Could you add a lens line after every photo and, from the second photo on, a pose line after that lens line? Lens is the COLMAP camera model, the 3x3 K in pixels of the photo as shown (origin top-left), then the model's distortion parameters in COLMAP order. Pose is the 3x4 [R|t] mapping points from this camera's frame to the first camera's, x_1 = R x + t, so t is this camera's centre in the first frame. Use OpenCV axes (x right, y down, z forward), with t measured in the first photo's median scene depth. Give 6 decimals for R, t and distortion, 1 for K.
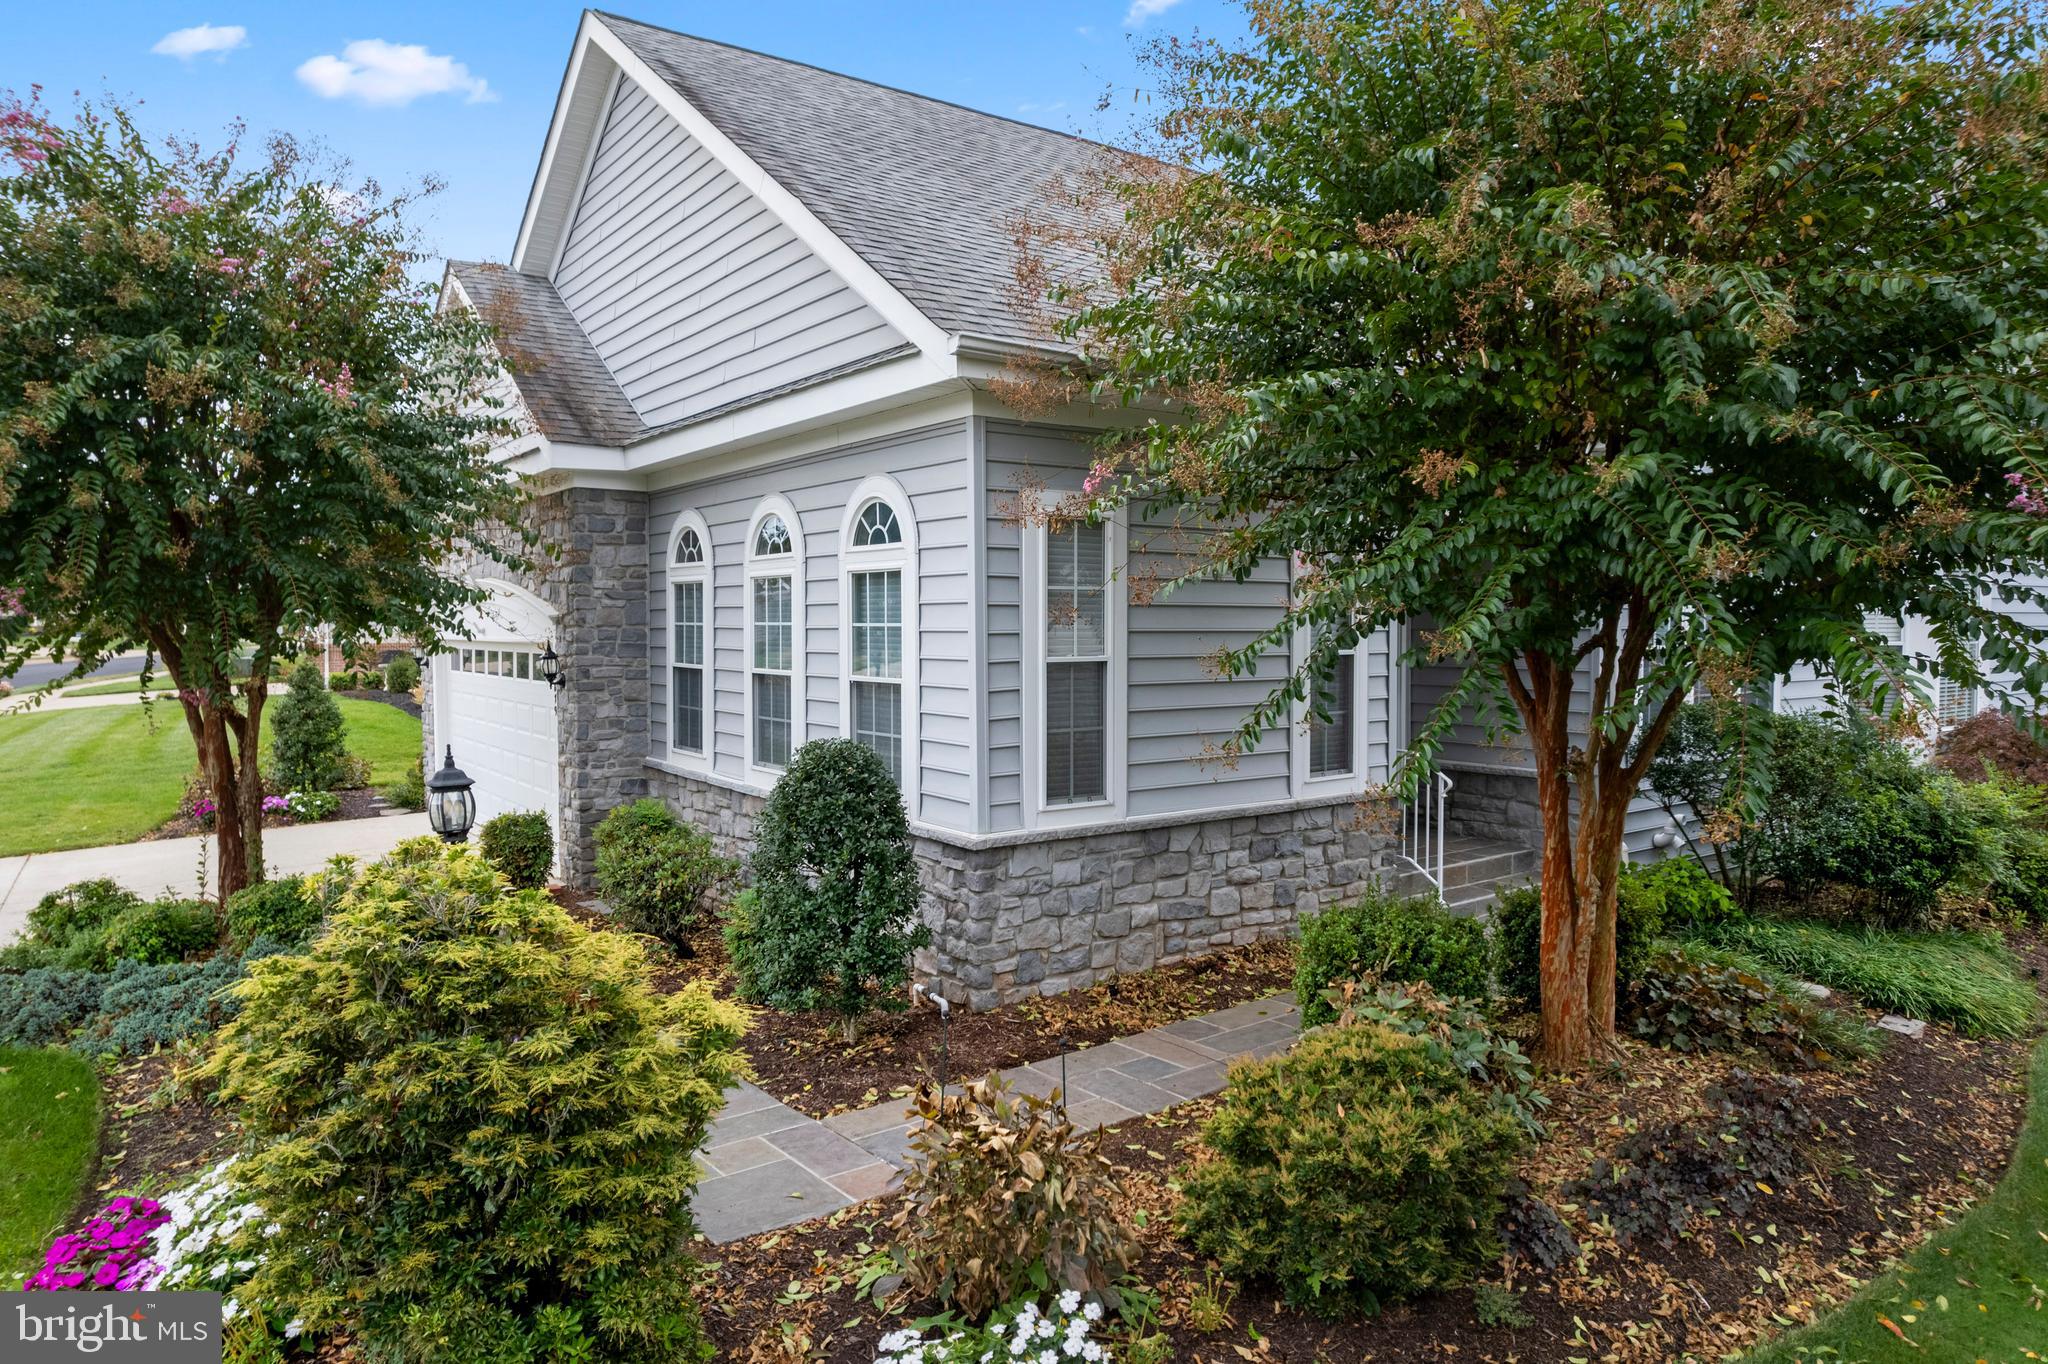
lens RADIAL K [[1313.0, 0, 1011.3], [0, 1313.0, 685.5], [0, 0, 1]] dist [-0.070225, 0.063082]
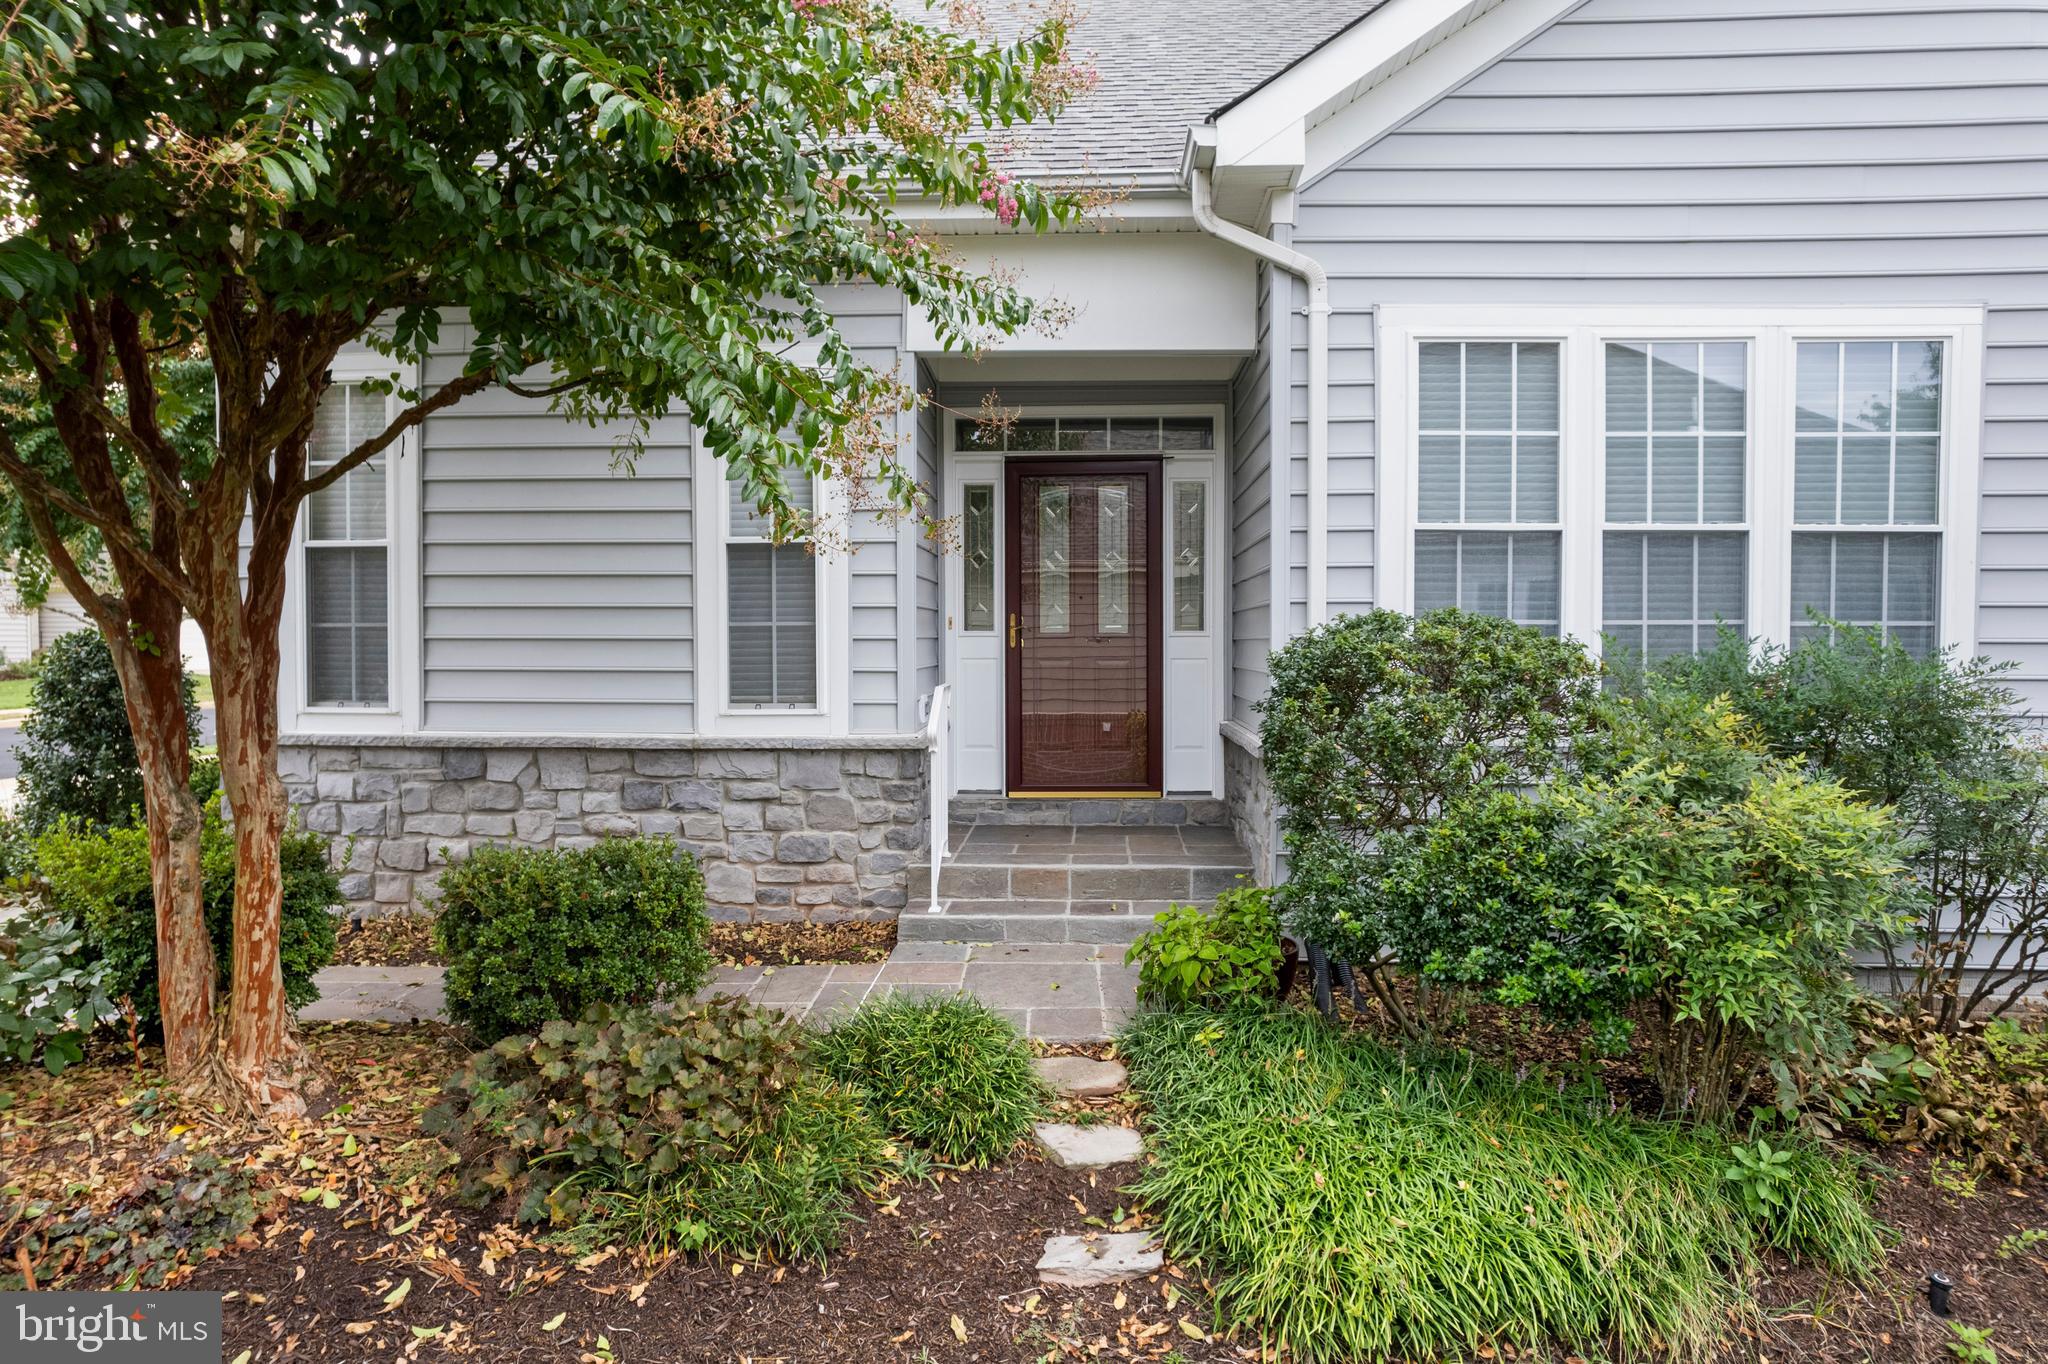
lens RADIAL K [[1313.0, 0, 1011.3], [0, 1313.0, 685.5], [0, 0, 1]] dist [-0.070225, 0.063082]
pose [[0.770652, 0.018495, -0.636988, 0.865278], [-0.032061, 0.999438, -0.009770, 0.063394], [0.636450, 0.027952, 0.770812, 0.563394]]
